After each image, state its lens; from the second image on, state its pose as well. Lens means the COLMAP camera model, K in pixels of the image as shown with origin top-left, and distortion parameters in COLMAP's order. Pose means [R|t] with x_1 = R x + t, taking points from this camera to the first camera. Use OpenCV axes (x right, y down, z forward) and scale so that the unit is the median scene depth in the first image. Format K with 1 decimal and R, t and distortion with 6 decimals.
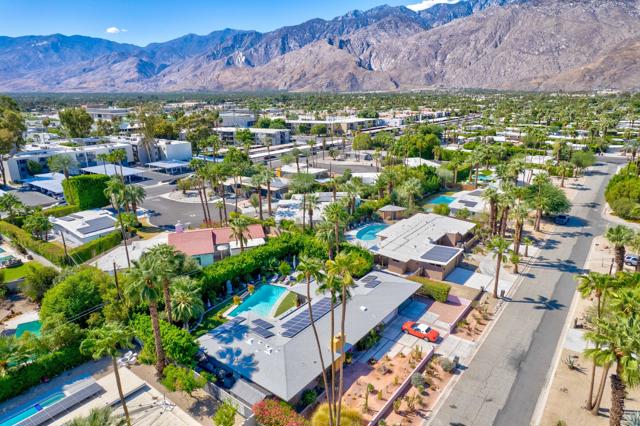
lens RADIAL K [[406.6, 0, 322.7], [0, 406.6, 212.9], [0, 0, 1]] dist [-0.070442, 0.071481]
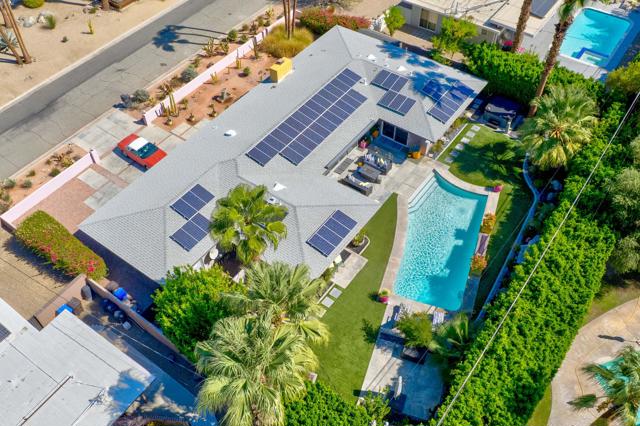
lens RADIAL K [[568.7, 0, 310.7], [0, 568.7, 234.9], [0, 0, 1]] dist [-0.006643, 0.000113]
pose [[-0.999464, 0.032202, 0.005863, -0.012483], [0.017870, 0.386785, 0.921997, -0.488325], [0.027422, 0.921607, -0.387154, 1.585849]]
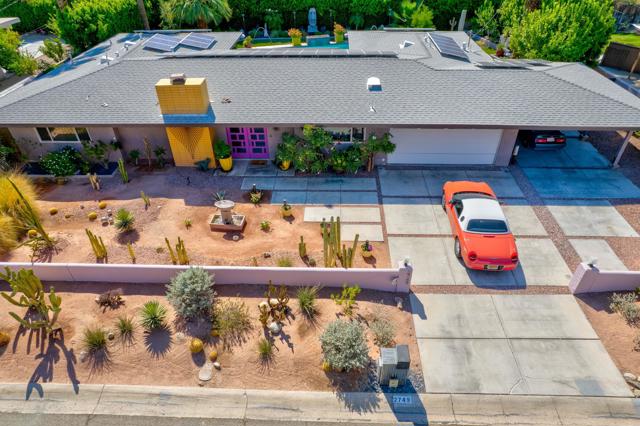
lens RADIAL K [[406.6, 0, 322.7], [0, 406.6, 212.9], [0, 0, 1]] dist [-0.070442, 0.071481]
pose [[0.582490, 0.495662, -0.644224, 0.391456], [-0.227248, 0.860261, 0.456409, 0.200707], [0.780425, -0.119455, 0.613732, 0.809476]]
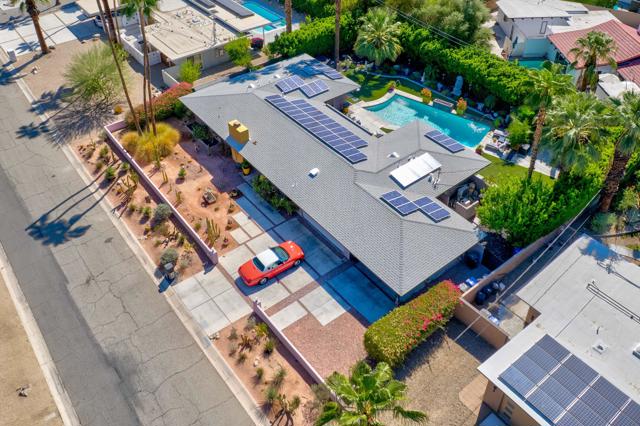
lens RADIAL K [[561.0, 0, 326.4], [0, 561.0, 143.1], [0, 0, 1]] dist [-0.026624, -0.007071]
pose [[-0.238183, 0.574290, -0.783237, 0.790651], [-0.278393, 0.732235, 0.621553, -0.345433], [0.930466, 0.366091, -0.014527, 1.112097]]
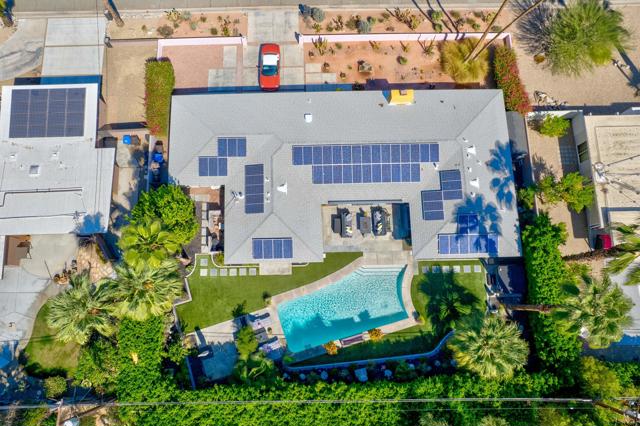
lens RADIAL K [[442.6, 0, 296.0], [0, 442.6, 213.0], [0, 0, 1]] dist [-0.011308, -0.004685]
pose [[-0.623218, -0.764182, 0.166212, -0.143249], [0.238932, 0.016316, 0.970899, -0.533808], [-0.744655, 0.644795, 0.172419, 1.087092]]
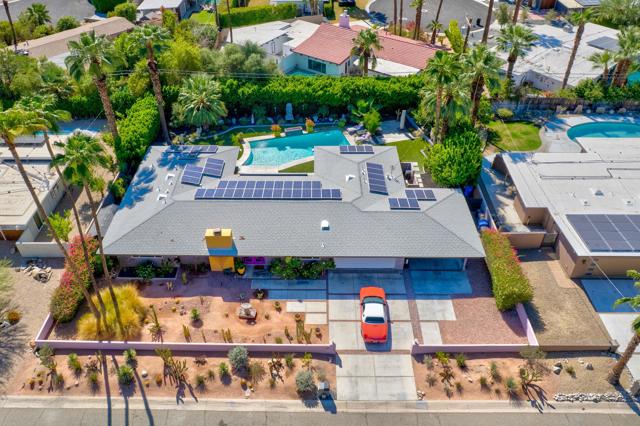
lens RADIAL K [[496.4, 0, 310.2], [0, 496.4, 169.6], [0, 0, 1]] dist [-0.033797, 0.002011]
pose [[0.597696, 0.474609, -0.646147, 0.589965], [-0.230225, 0.873609, 0.428723, -0.172798], [0.767956, -0.107487, 0.631419, 0.563142]]
